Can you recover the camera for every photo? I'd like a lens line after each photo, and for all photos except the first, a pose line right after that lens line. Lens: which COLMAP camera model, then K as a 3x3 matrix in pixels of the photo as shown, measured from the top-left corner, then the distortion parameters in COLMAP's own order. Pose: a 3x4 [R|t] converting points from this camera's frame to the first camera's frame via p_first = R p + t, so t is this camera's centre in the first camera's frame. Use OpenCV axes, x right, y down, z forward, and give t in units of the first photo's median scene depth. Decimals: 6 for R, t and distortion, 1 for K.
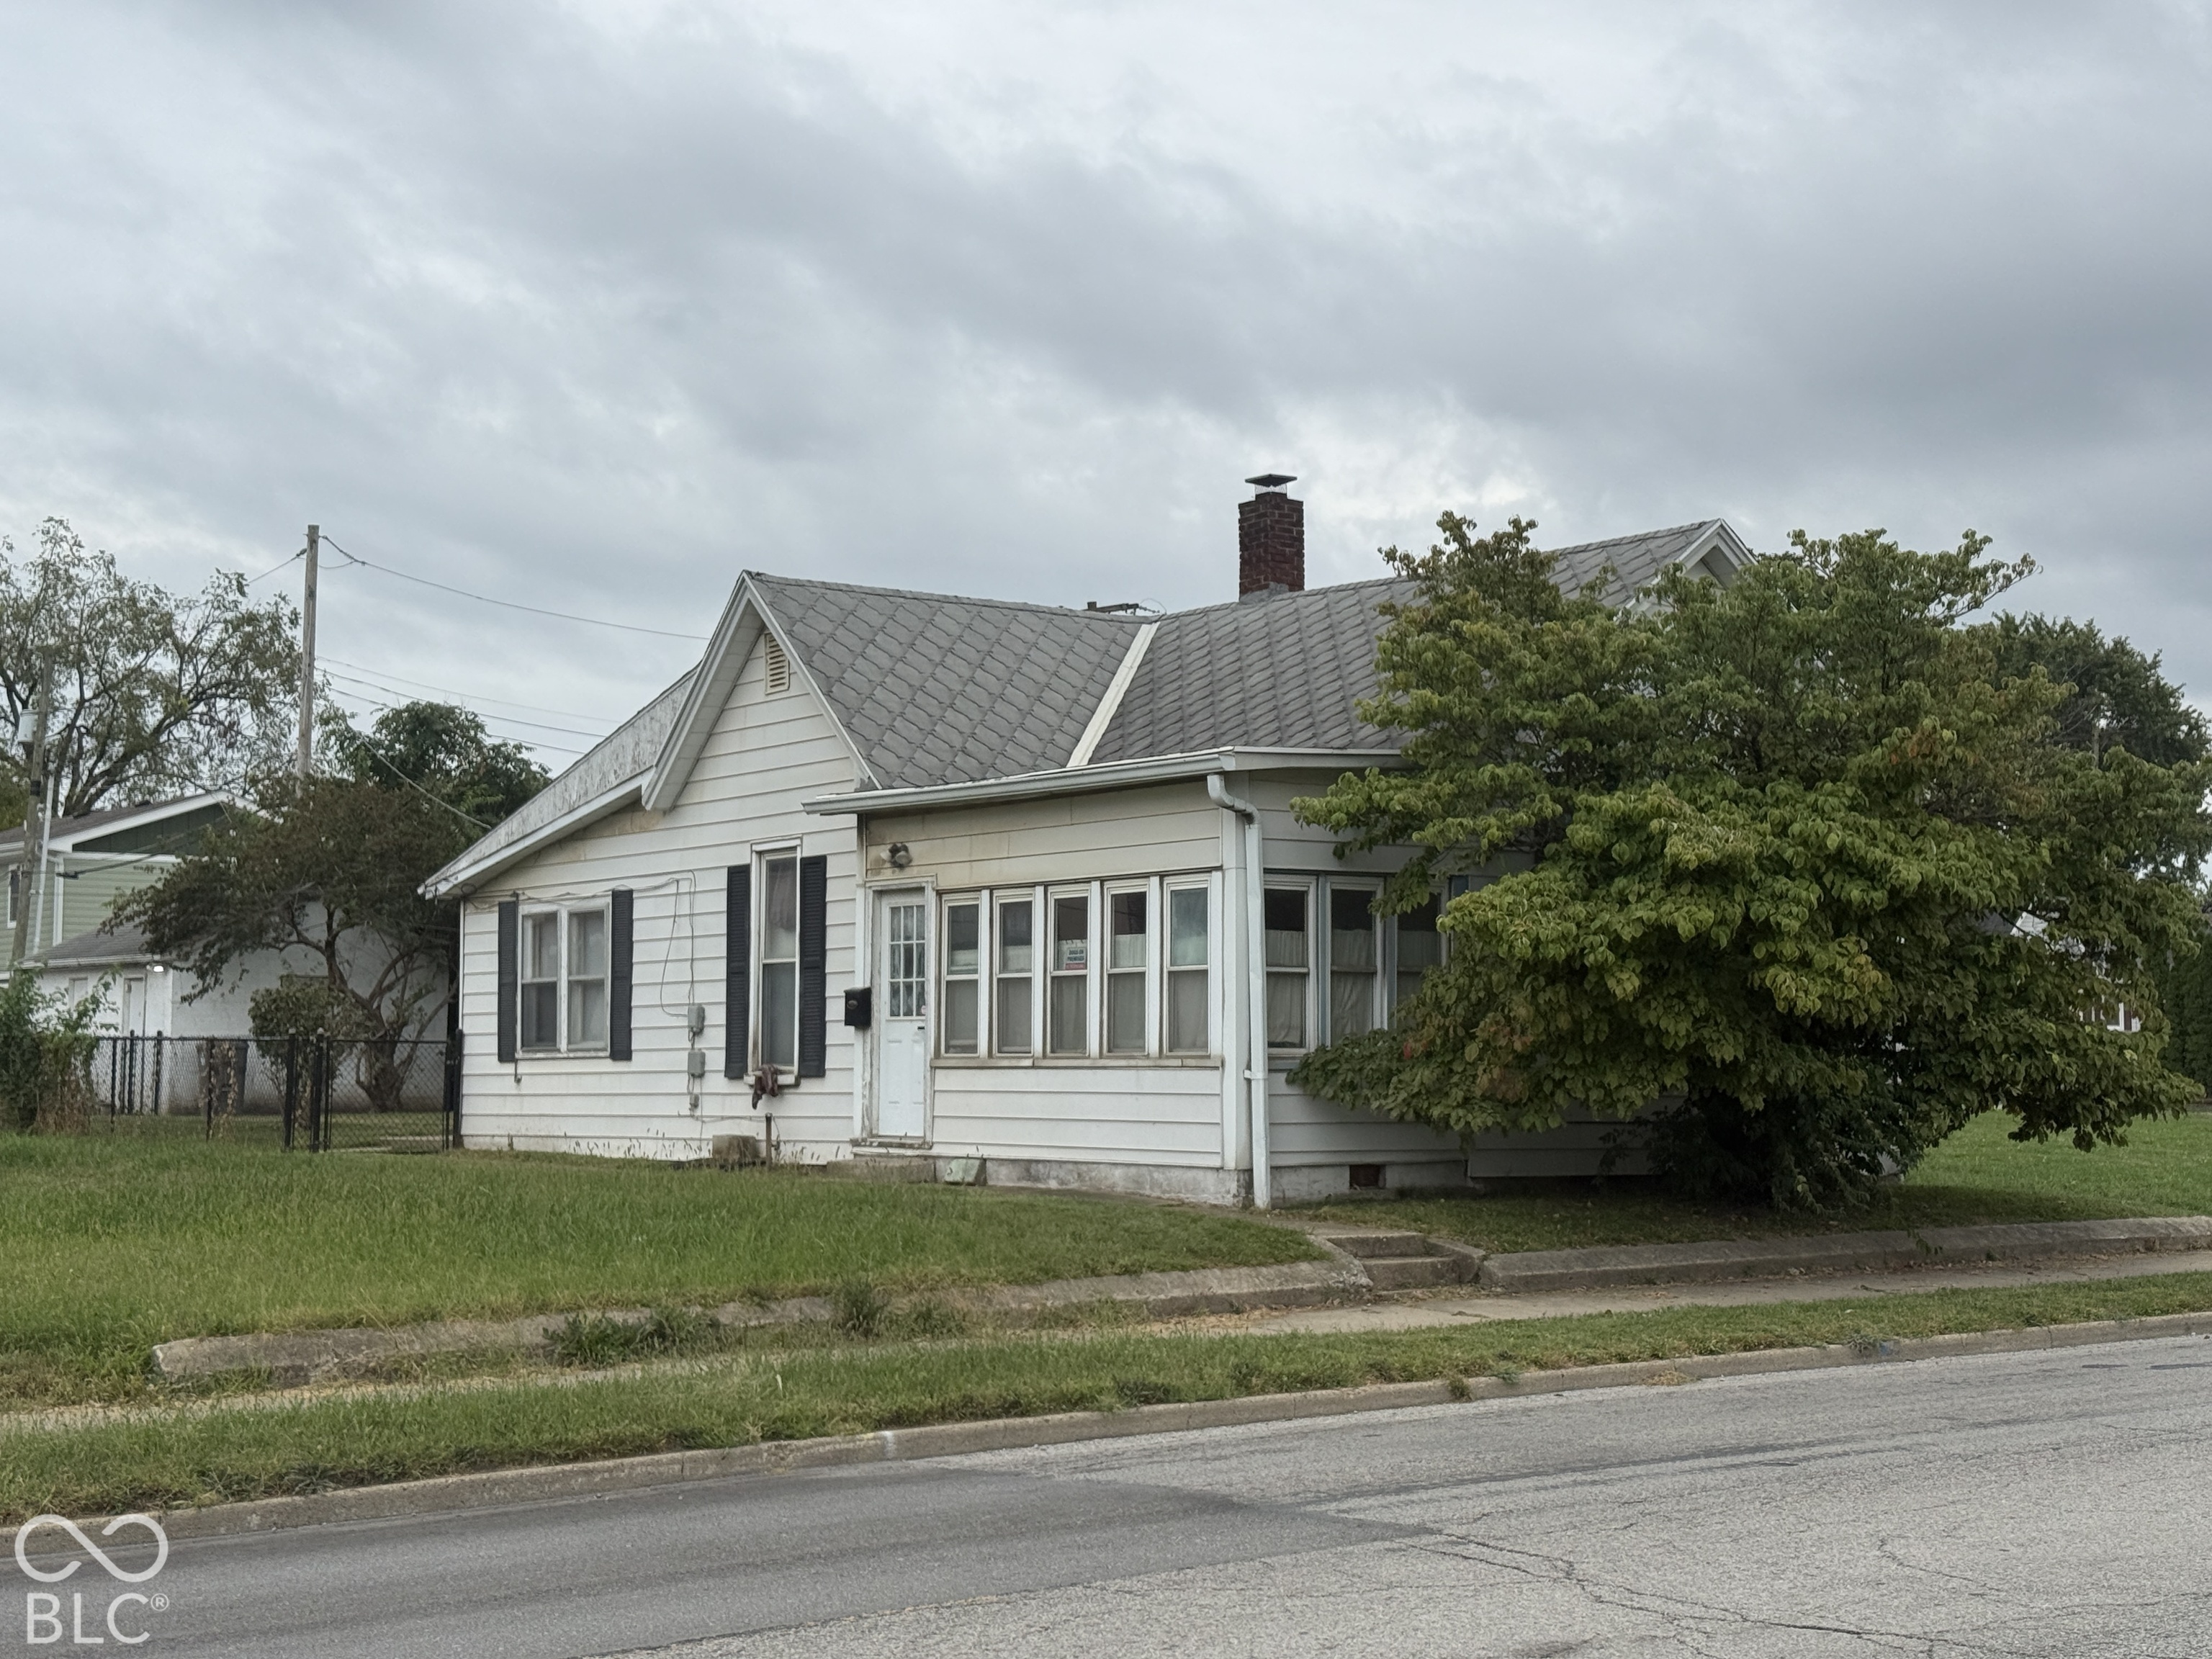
lens RADIAL K [[3076.1, 0, 1112.1], [0, 3076.1, 843.0], [0, 0, 1]] dist [0.111532, 0.000000]
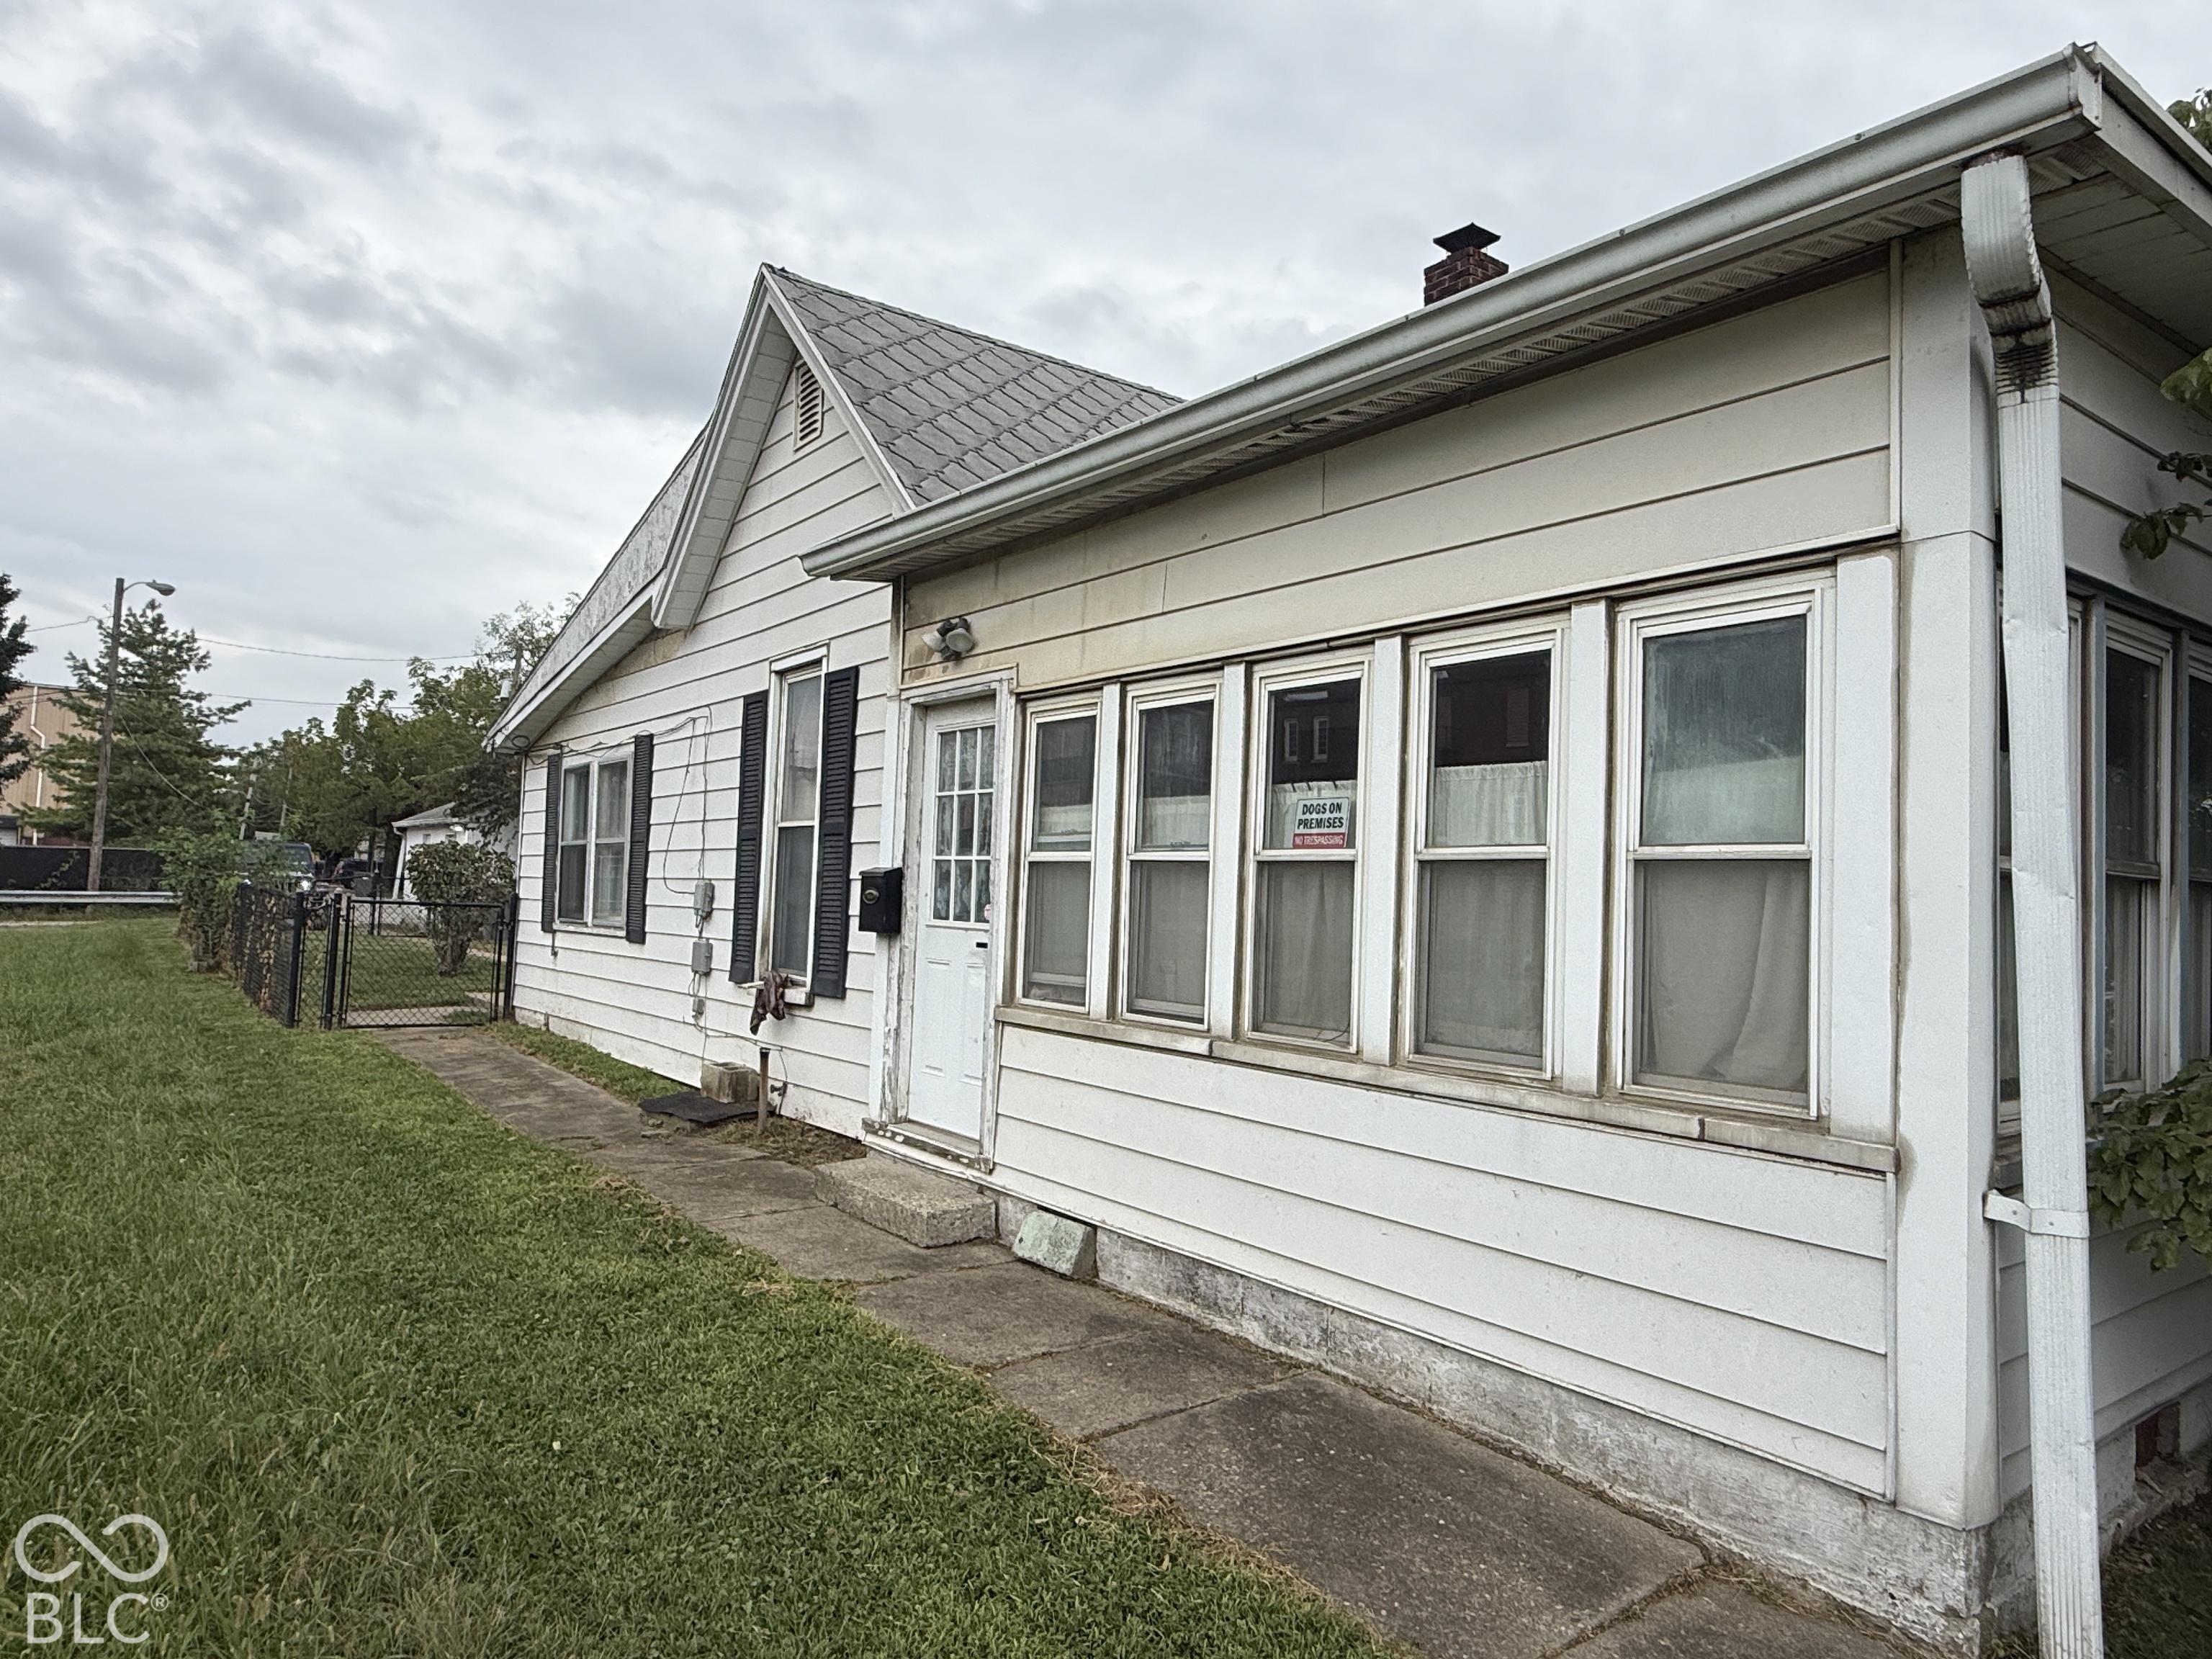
lens RADIAL K [[1331.4, 0, 1105.8], [0, 1331.4, 828.5], [0, 0, 1]] dist [0.001931, 0.001208]
pose [[0.999423, 0.033319, -0.006537, -0.037997], [-0.033168, 0.999207, 0.022036, 0.032312], [0.007266, -0.021806, 0.999736, 0.743318]]
